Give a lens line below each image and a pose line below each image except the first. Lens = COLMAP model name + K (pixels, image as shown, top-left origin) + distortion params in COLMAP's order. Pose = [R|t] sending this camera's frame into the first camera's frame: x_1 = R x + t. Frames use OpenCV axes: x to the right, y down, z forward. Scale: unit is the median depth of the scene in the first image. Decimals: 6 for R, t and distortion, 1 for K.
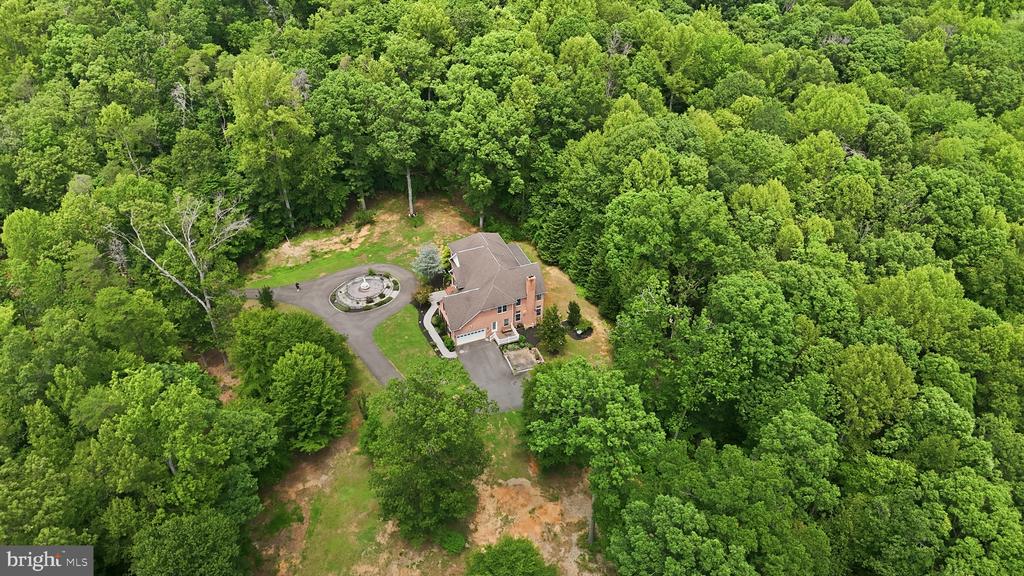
lens RADIAL K [[704.8, 0, 512.2], [0, 704.8, 289.6], [0, 0, 1]] dist [0.011239, 0.000990]
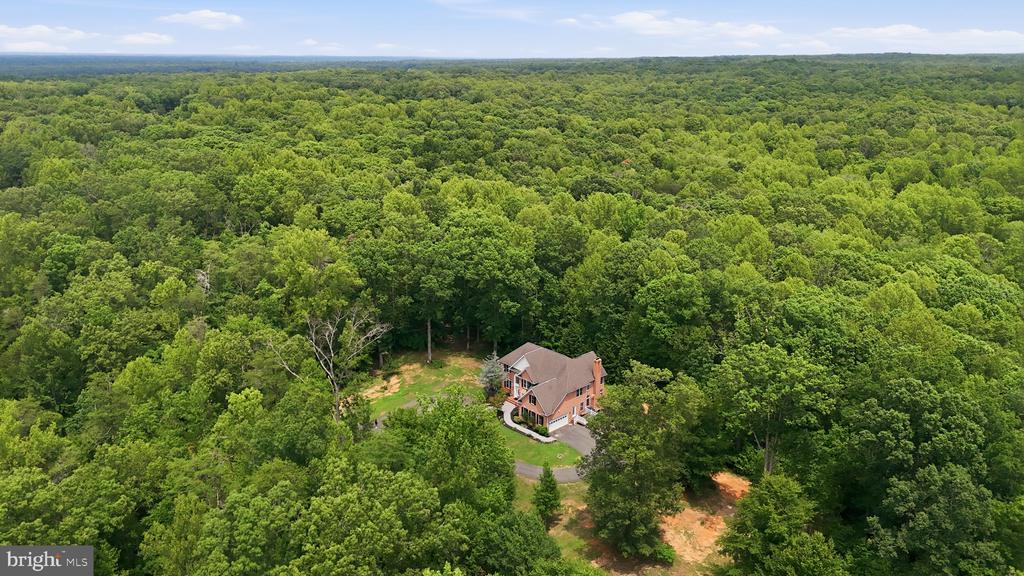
lens RADIAL K [[704.8, 0, 511.2], [0, 704.8, 286.6], [0, 0, 1]] dist [0.011239, 0.000990]
pose [[0.944698, -0.123262, 0.303894, -0.410620], [0.221869, 0.922628, -0.315488, 0.189353], [-0.241494, 0.365465, 0.898953, -0.052467]]
